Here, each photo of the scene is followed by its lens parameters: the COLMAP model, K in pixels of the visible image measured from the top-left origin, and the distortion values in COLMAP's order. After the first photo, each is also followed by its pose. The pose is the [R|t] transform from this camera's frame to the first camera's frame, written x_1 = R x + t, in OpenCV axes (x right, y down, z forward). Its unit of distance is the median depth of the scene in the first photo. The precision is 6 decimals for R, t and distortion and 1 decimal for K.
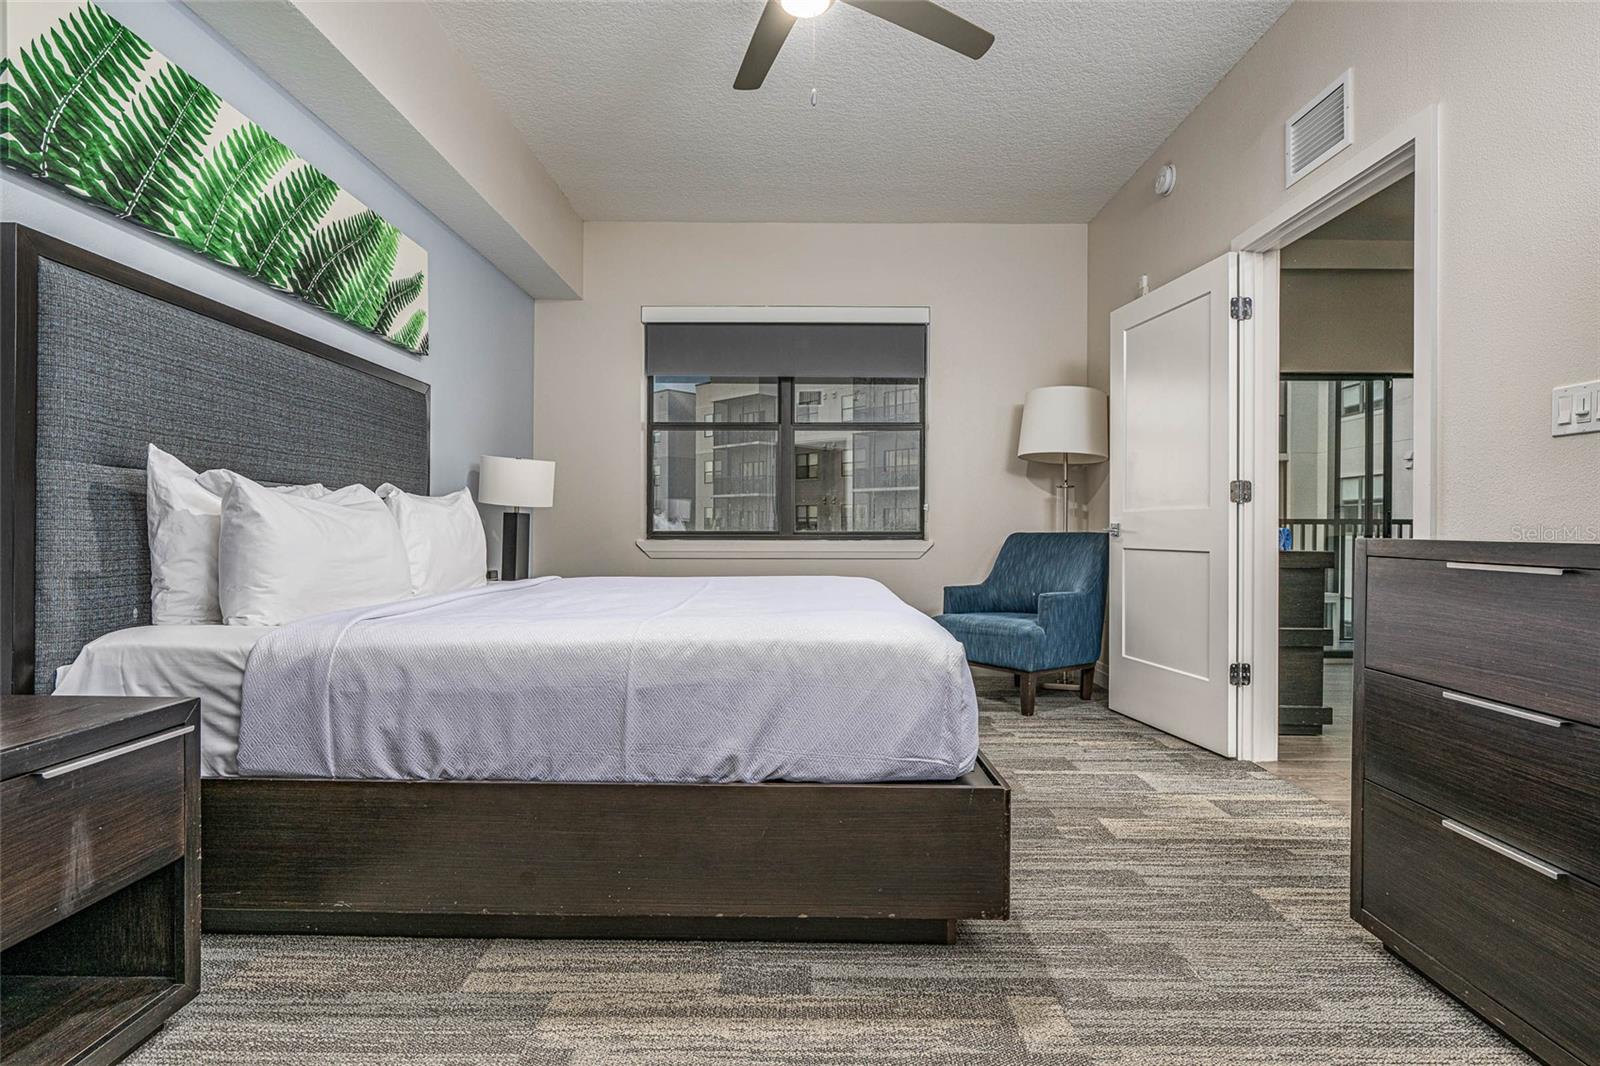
lens RADIAL K [[799.0, 0, 800.0], [0, 799.0, 533.0], [0, 0, 1]] dist [-0.000934, -0.000554]
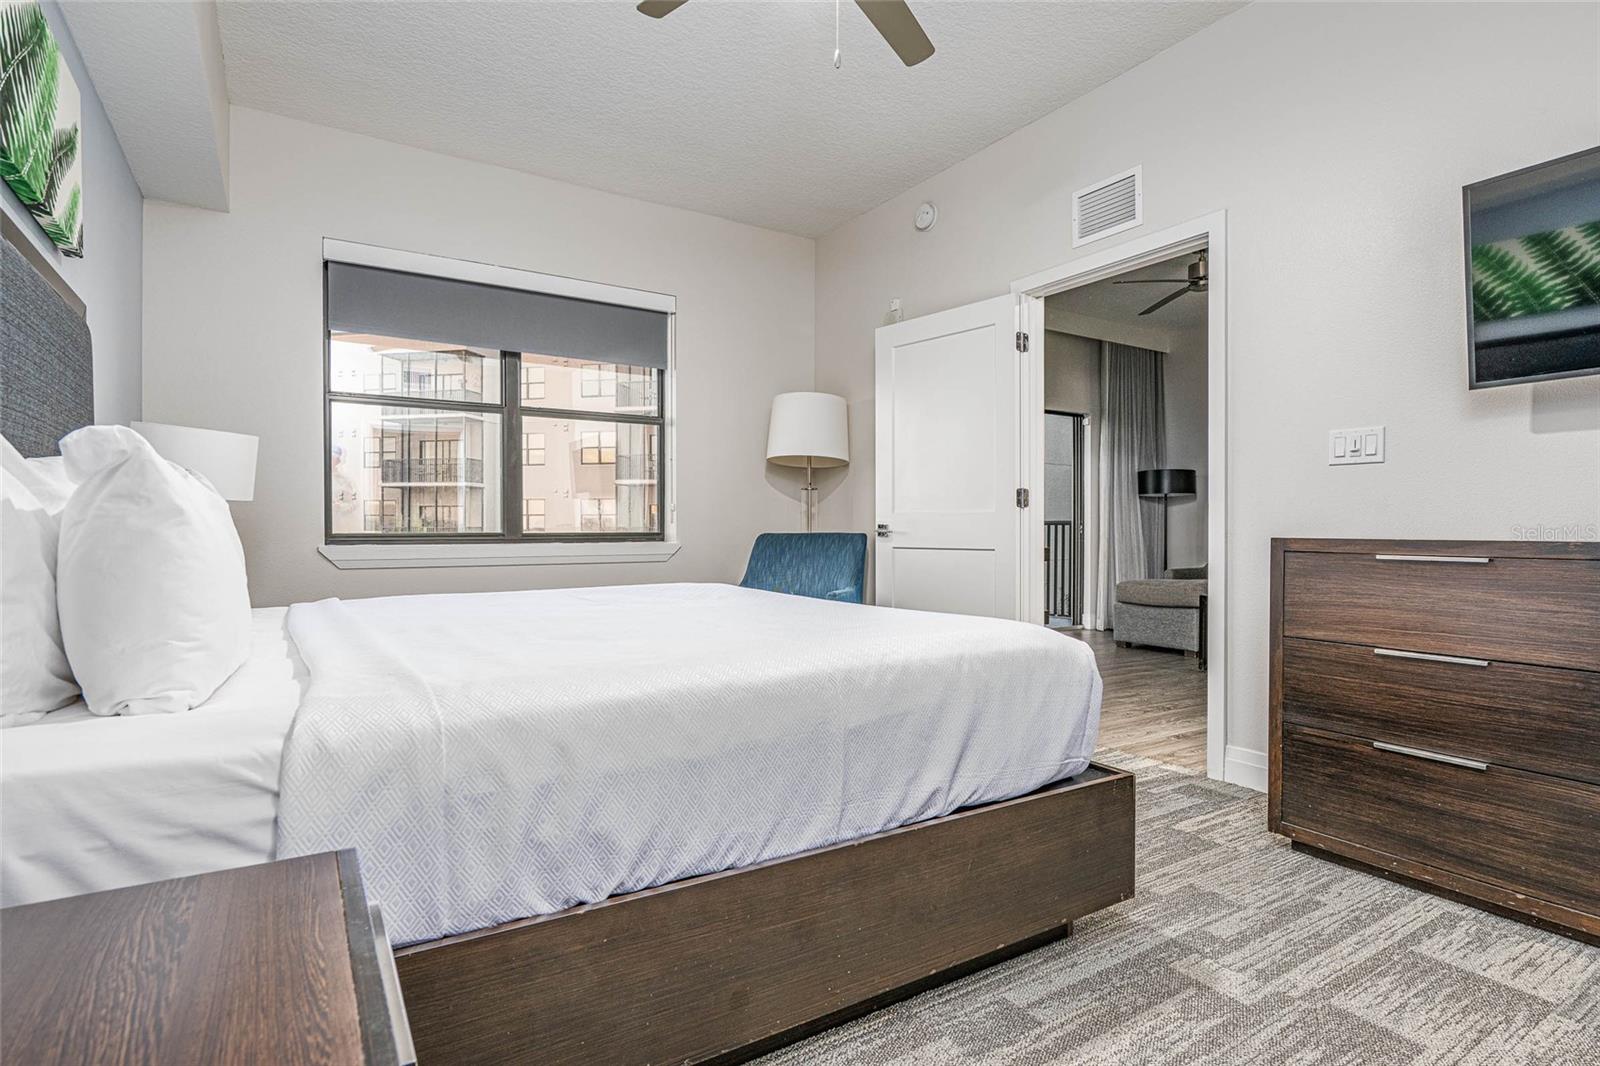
lens RADIAL K [[810.6, 0, 800.0], [0, 810.6, 533.0], [0, 0, 1]] dist [-0.001693, -0.000364]
pose [[0.841599, -0.004919, 0.540081, -0.512580], [0.004357, 0.999988, 0.002320, -0.005774], [-0.540086, 0.000401, 0.841610, 0.238642]]
